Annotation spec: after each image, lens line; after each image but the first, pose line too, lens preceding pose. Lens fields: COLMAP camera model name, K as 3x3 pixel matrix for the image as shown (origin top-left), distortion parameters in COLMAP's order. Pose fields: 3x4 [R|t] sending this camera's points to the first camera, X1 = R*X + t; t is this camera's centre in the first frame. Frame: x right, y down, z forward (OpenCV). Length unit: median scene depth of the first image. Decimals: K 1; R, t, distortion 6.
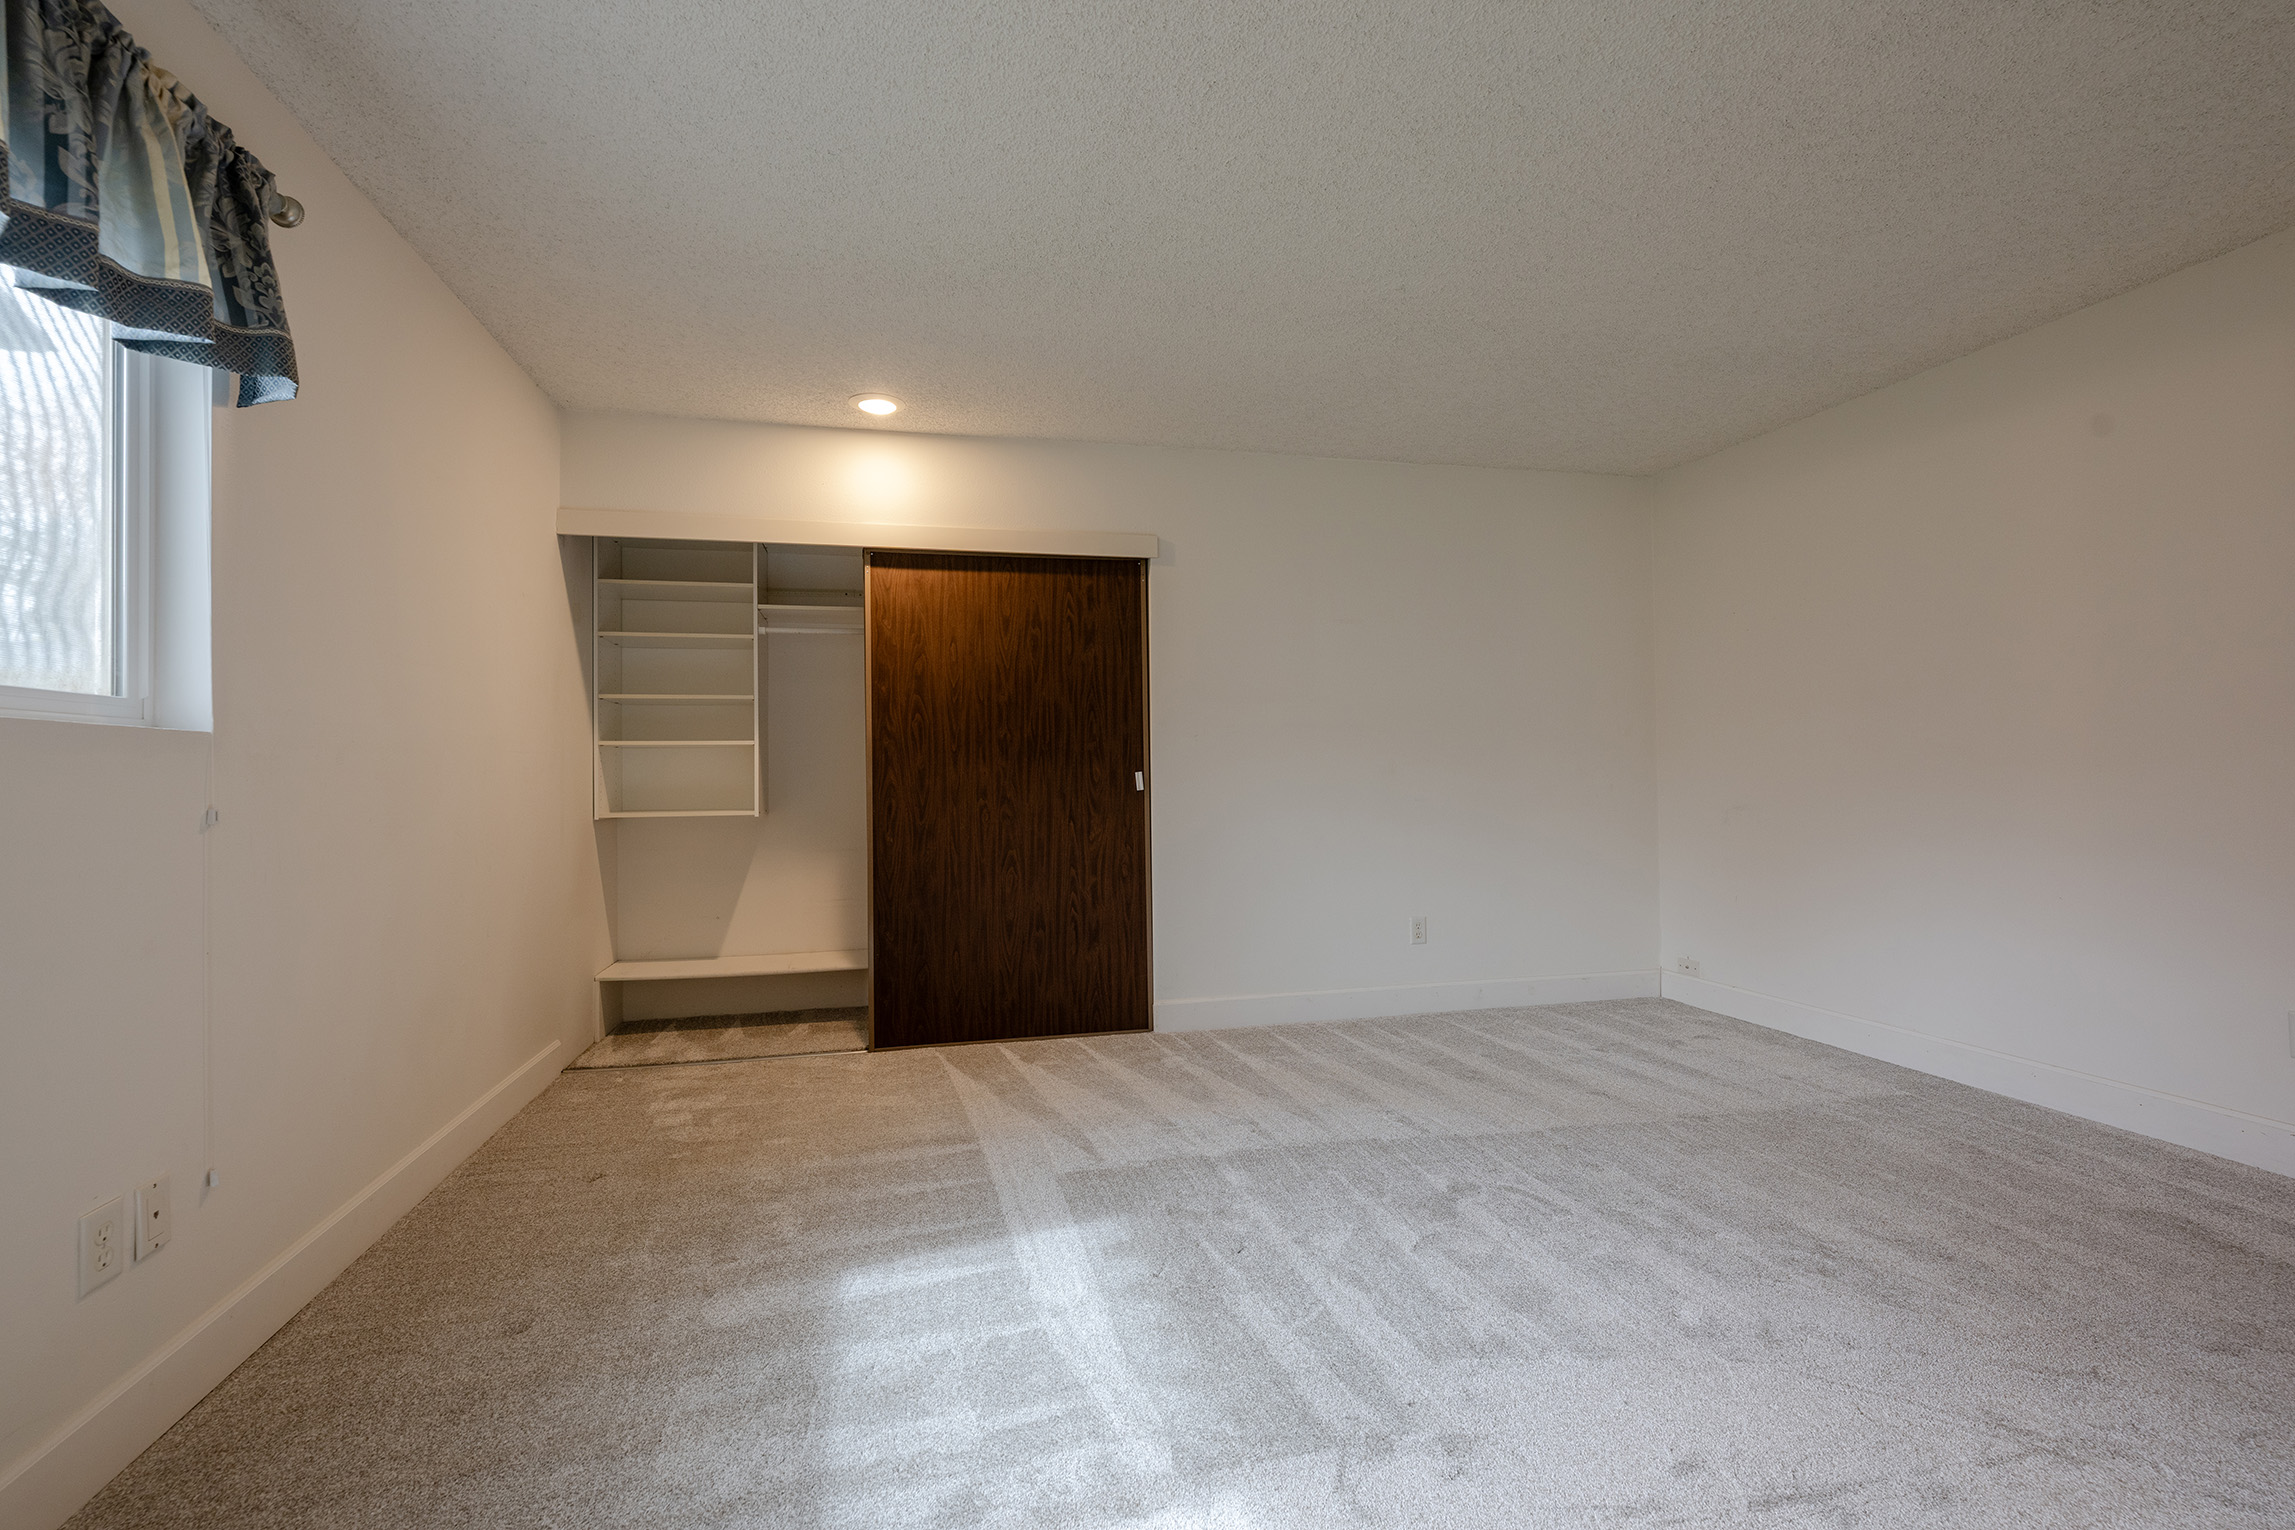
lens RADIAL K [[948.9, 0, 1075.1], [0, 948.9, 761.0], [0, 0, 1]] dist [-0.000913, -0.000222]
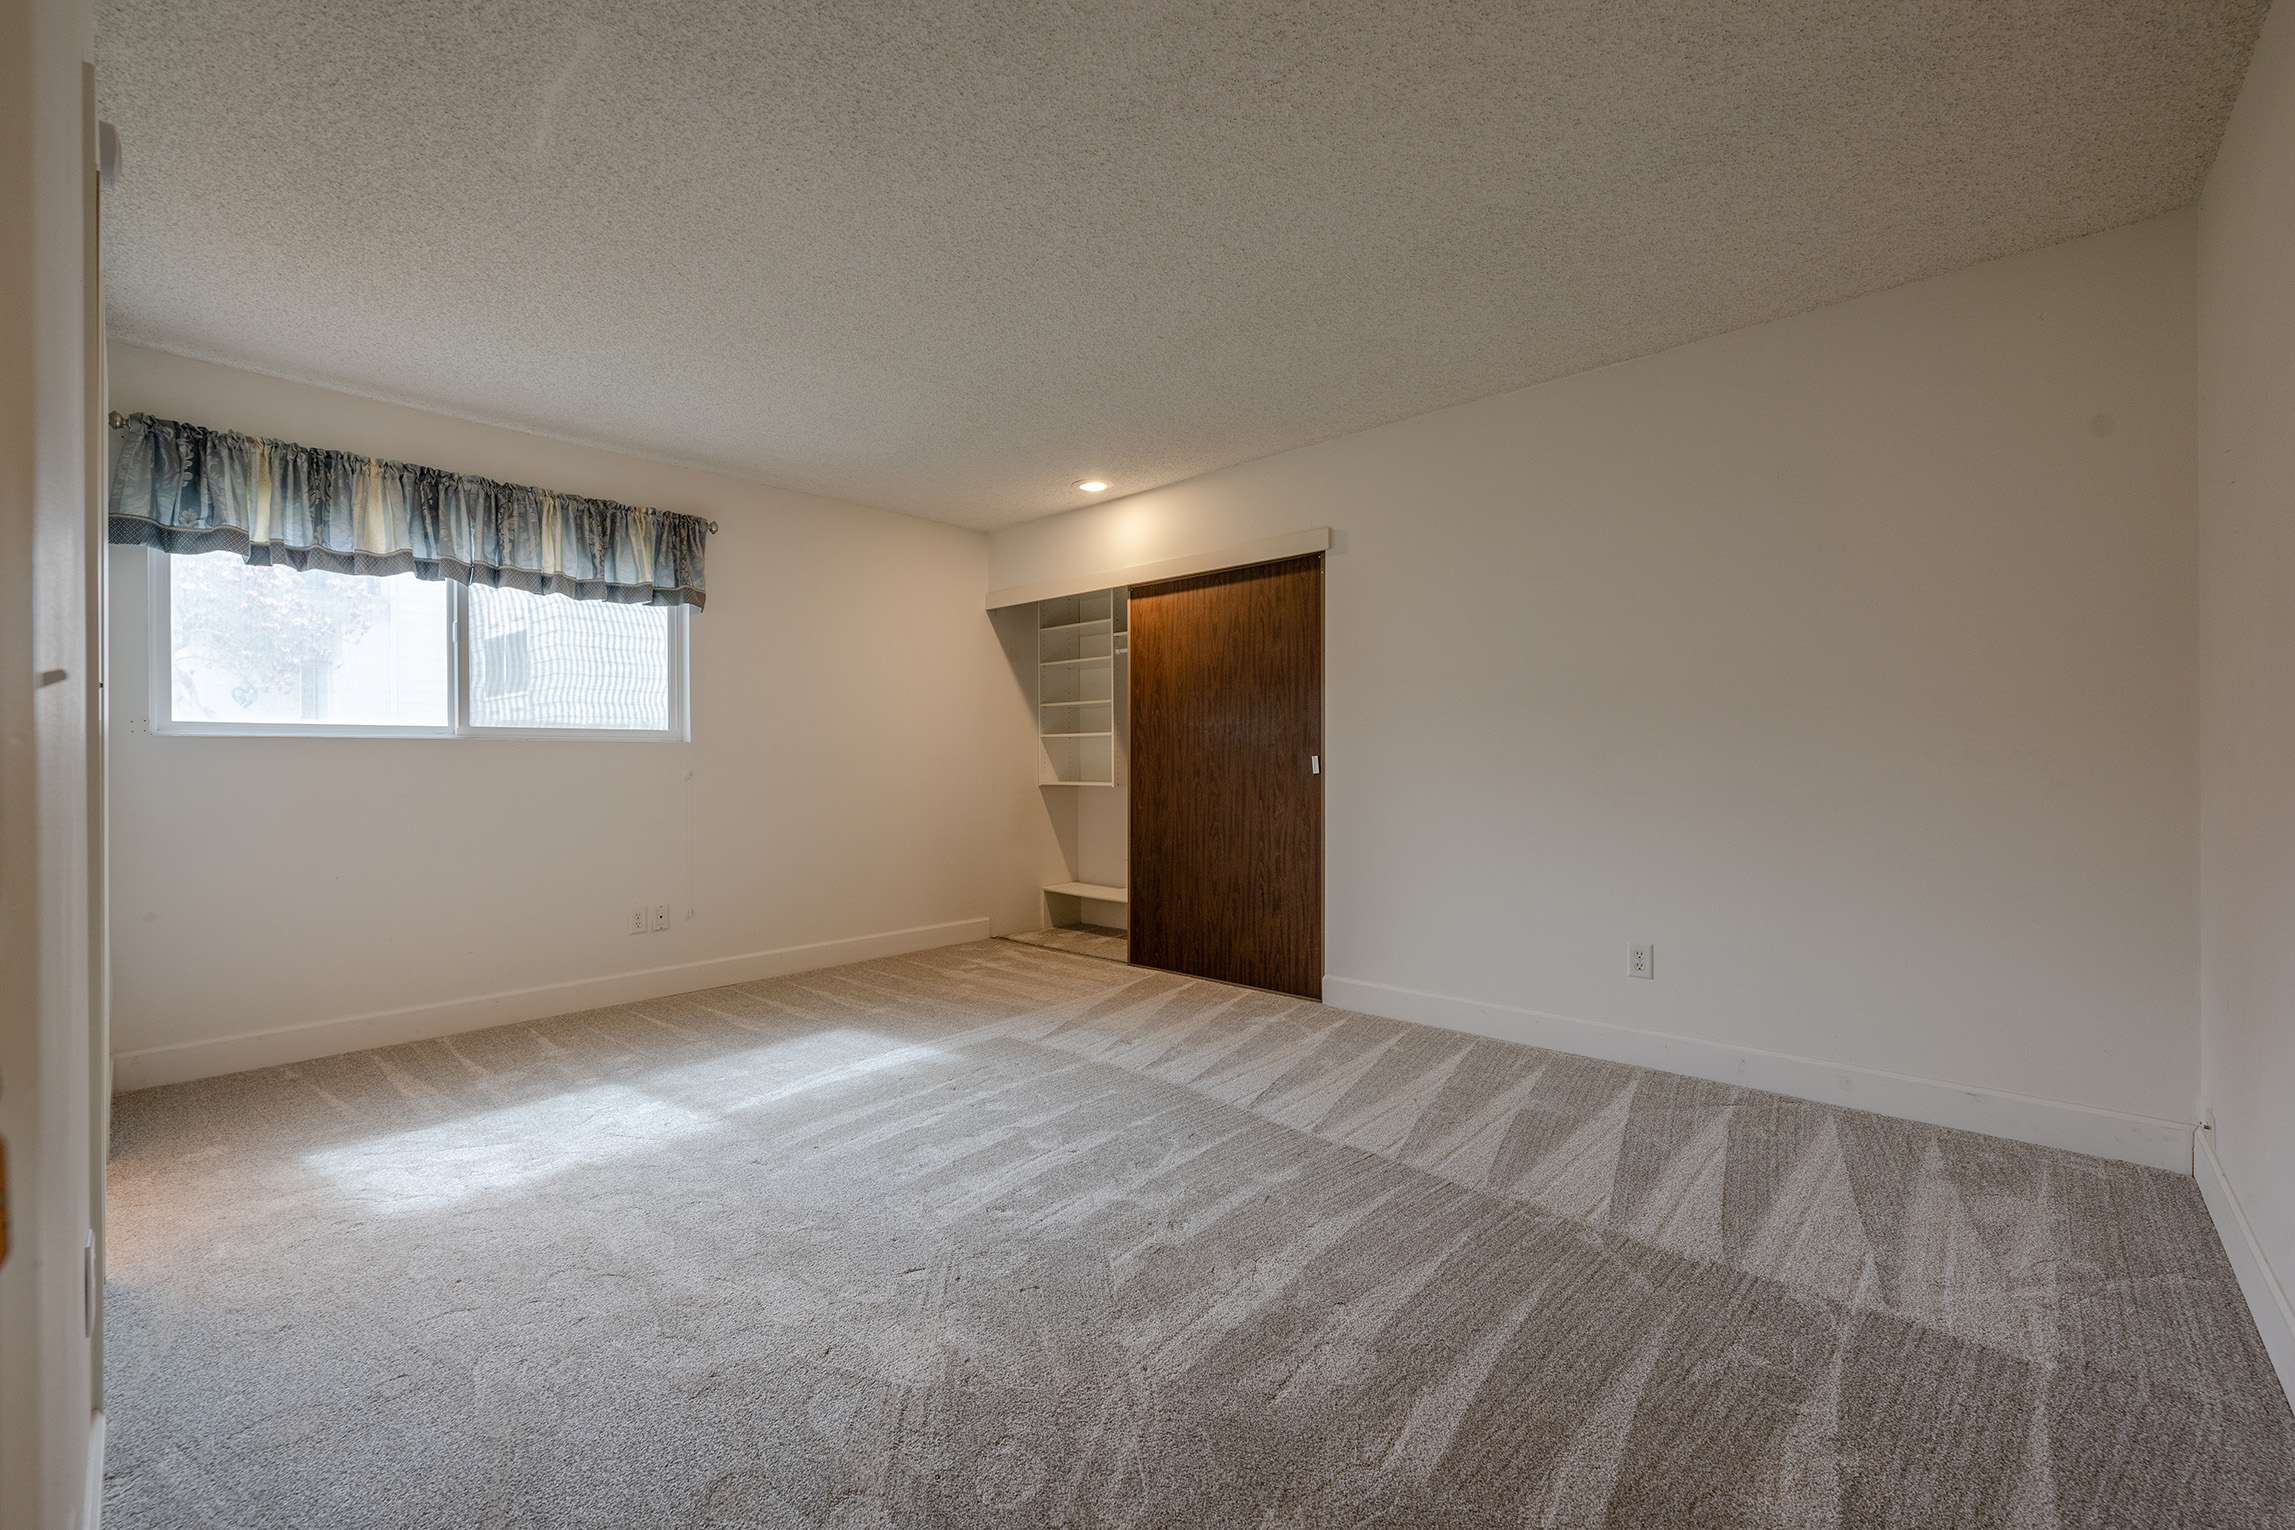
lens RADIAL K [[948.9, 0, 1075.1], [0, 948.9, 761.0], [0, 0, 1]] dist [-0.000913, -0.000222]
pose [[0.546716, 0.008254, -0.837277, 0.847312], [0.011228, 0.999789, 0.017187, -0.004300], [0.837243, -0.018798, 0.546509, 0.211103]]
